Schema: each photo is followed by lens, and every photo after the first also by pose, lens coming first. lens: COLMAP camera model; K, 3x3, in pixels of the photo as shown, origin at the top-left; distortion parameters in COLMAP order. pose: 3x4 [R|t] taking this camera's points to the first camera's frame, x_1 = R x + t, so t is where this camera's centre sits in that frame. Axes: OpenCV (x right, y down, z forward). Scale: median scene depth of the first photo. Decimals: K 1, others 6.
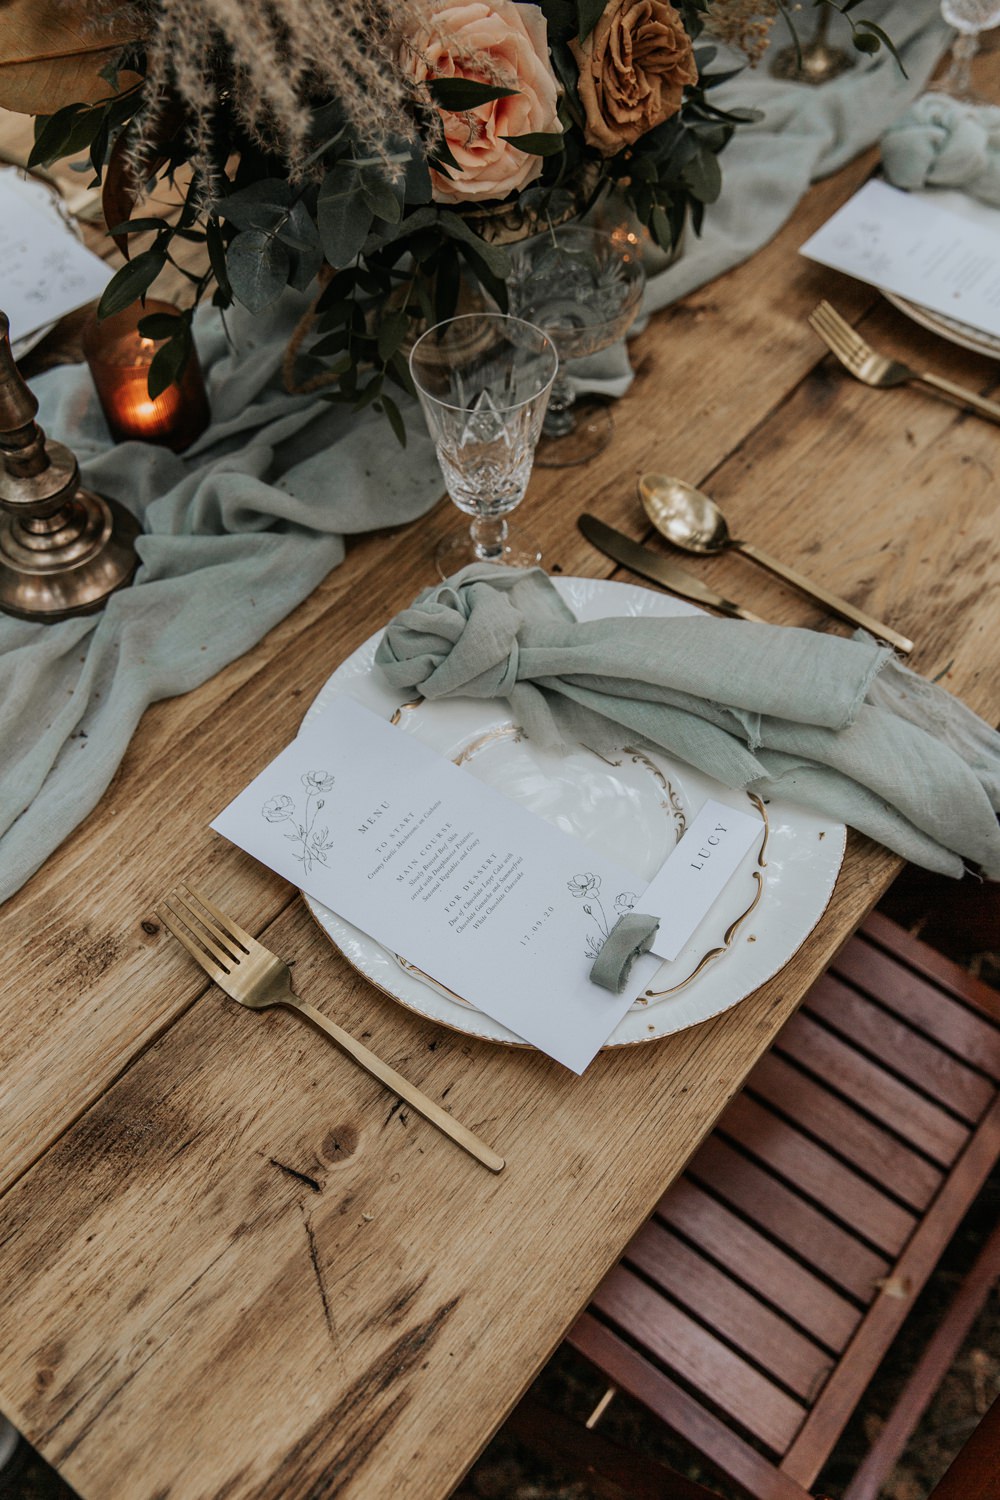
lens RADIAL K [[1335.2, 0, 497.1], [0, 1335.2, 748.5], [0, 0, 1]] dist [0.001640, 0.019701]
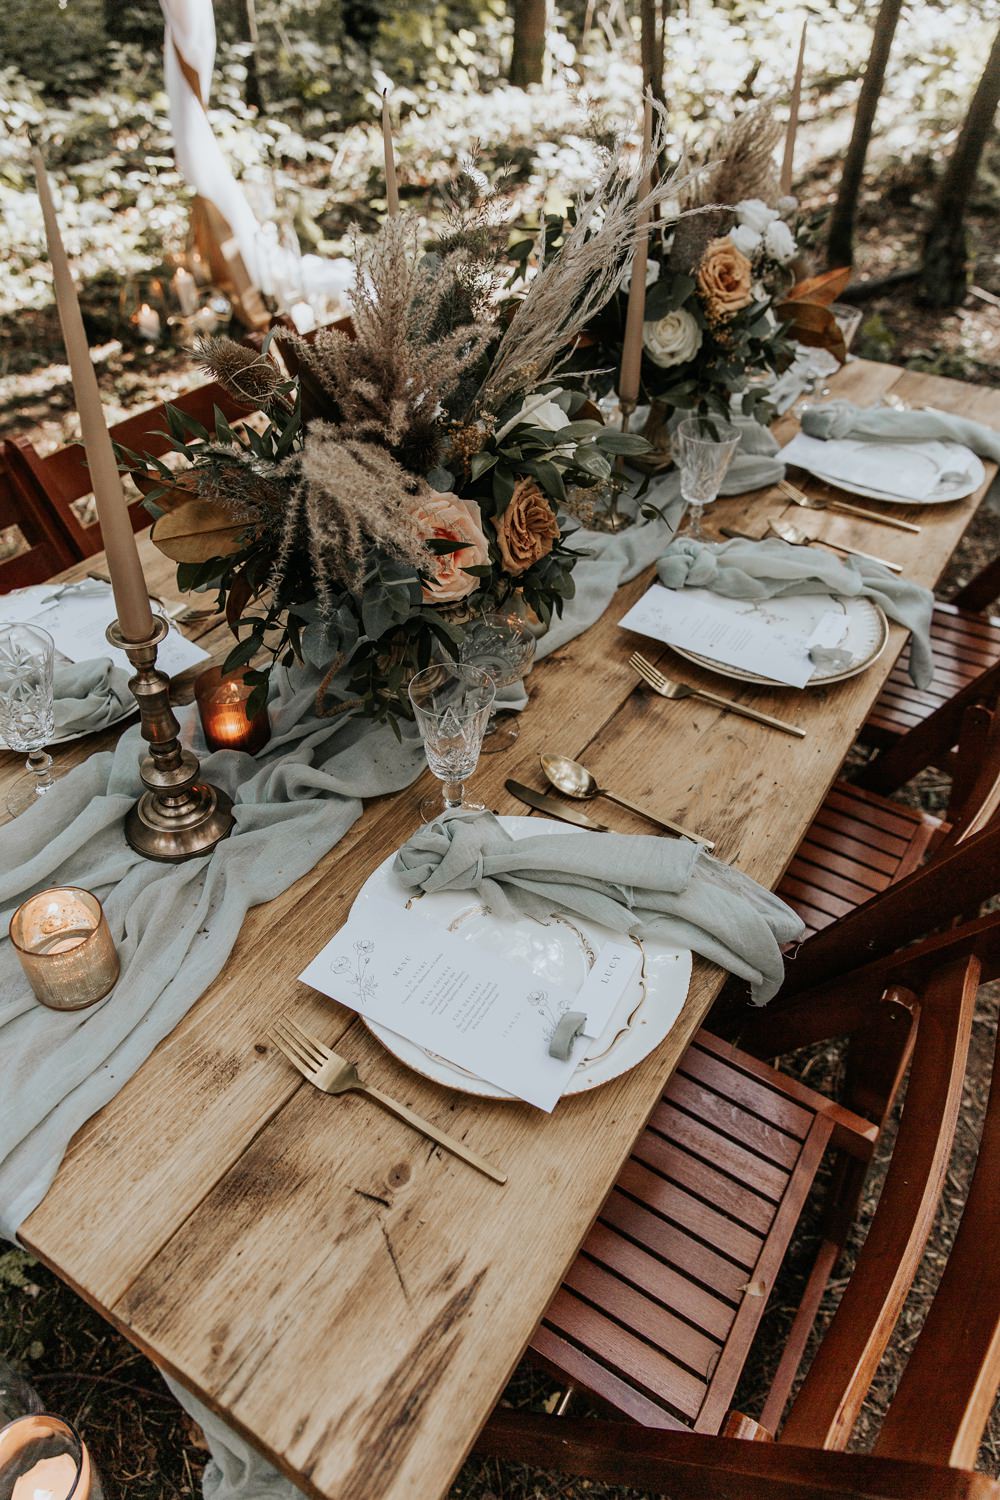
lens RADIAL K [[973.3, 0, 494.9], [0, 973.3, 751.2], [0, 0, 1]] dist [0.009922, 0.000658]
pose [[0.993094, -0.047403, 0.107323, -0.089226], [0.071256, 0.970402, -0.230745, 0.074382], [-0.093208, 0.236799, 0.967077, -0.181984]]
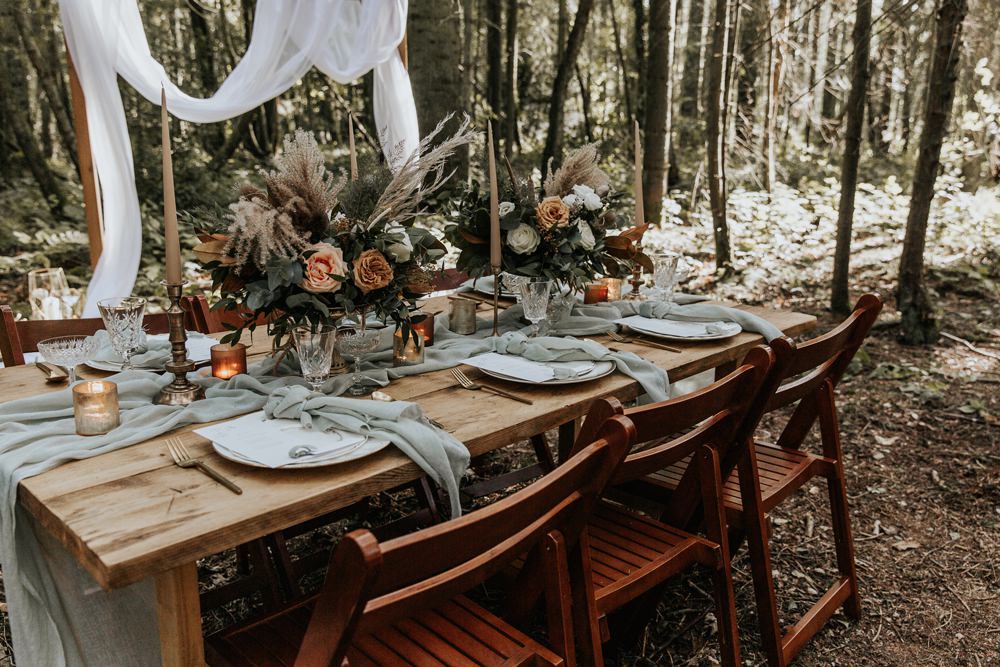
lens RADIAL K [[830.5, 0, 495.2], [0, 830.5, 332.8], [0, 0, 1]] dist [0.028997, -0.011069]
pose [[0.995003, 0.042367, -0.090413, 0.624134], [-0.091923, 0.742233, -0.663807, 1.056570], [0.038984, 0.668801, 0.742419, -0.548818]]
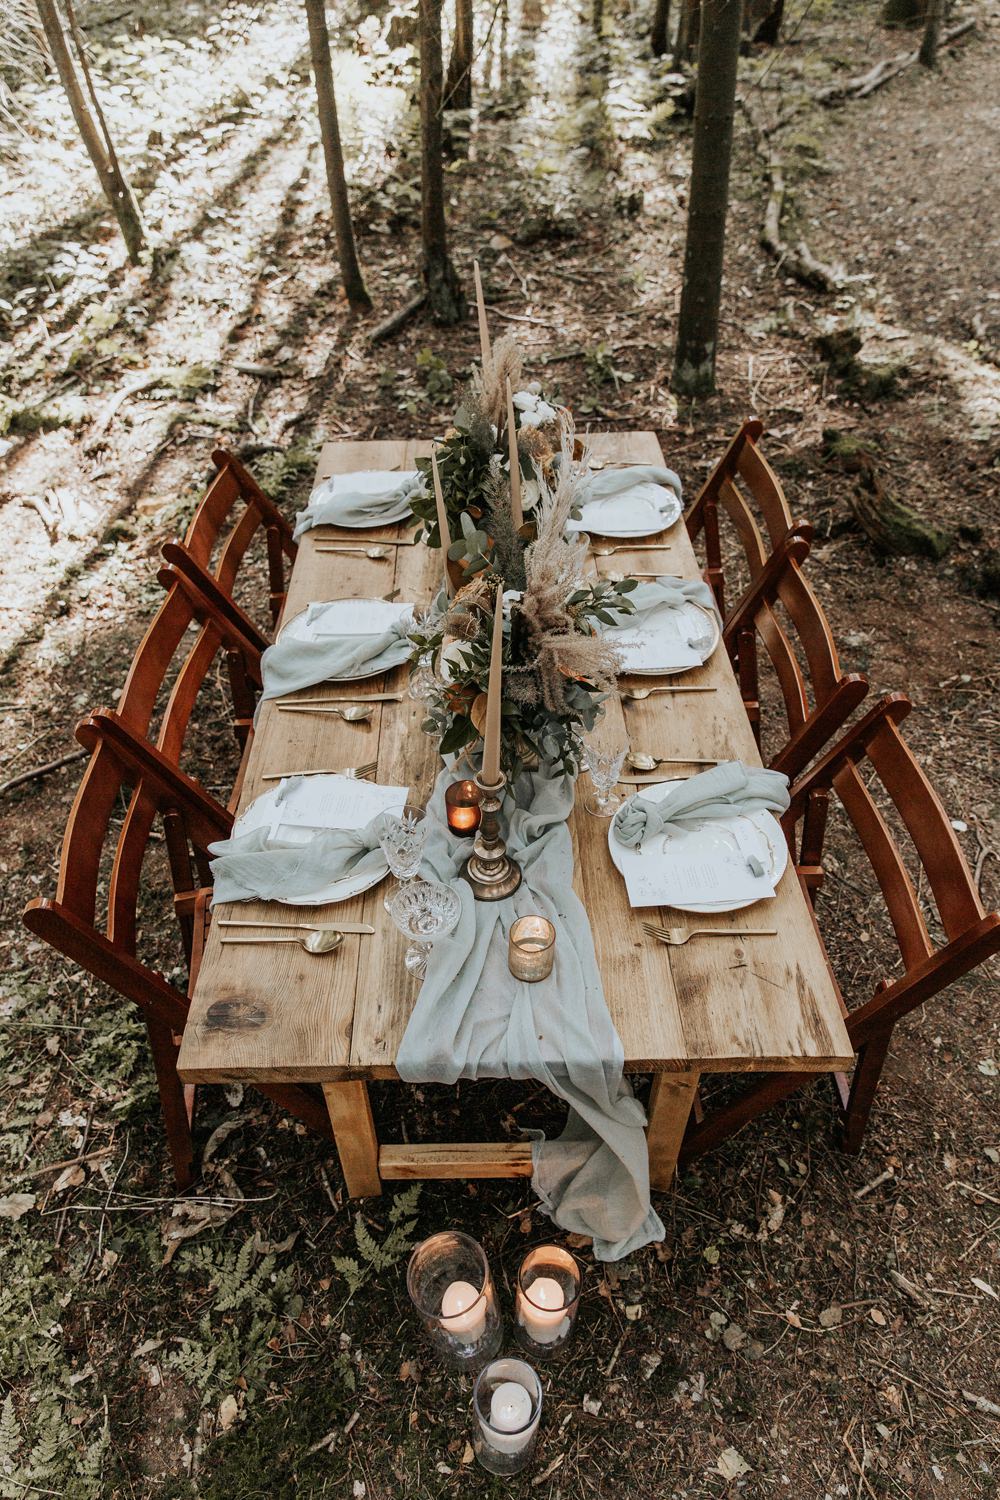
lens RADIAL K [[973.3, 0, 507.7], [0, 973.3, 741.7], [0, 0, 1]] dist [0.009922, 0.000658]
pose [[0.765812, -0.438321, 0.470538, -1.224168], [0.538725, 0.836851, -0.097235, -0.181143], [-0.351150, 0.327954, 0.877006, -0.904133]]
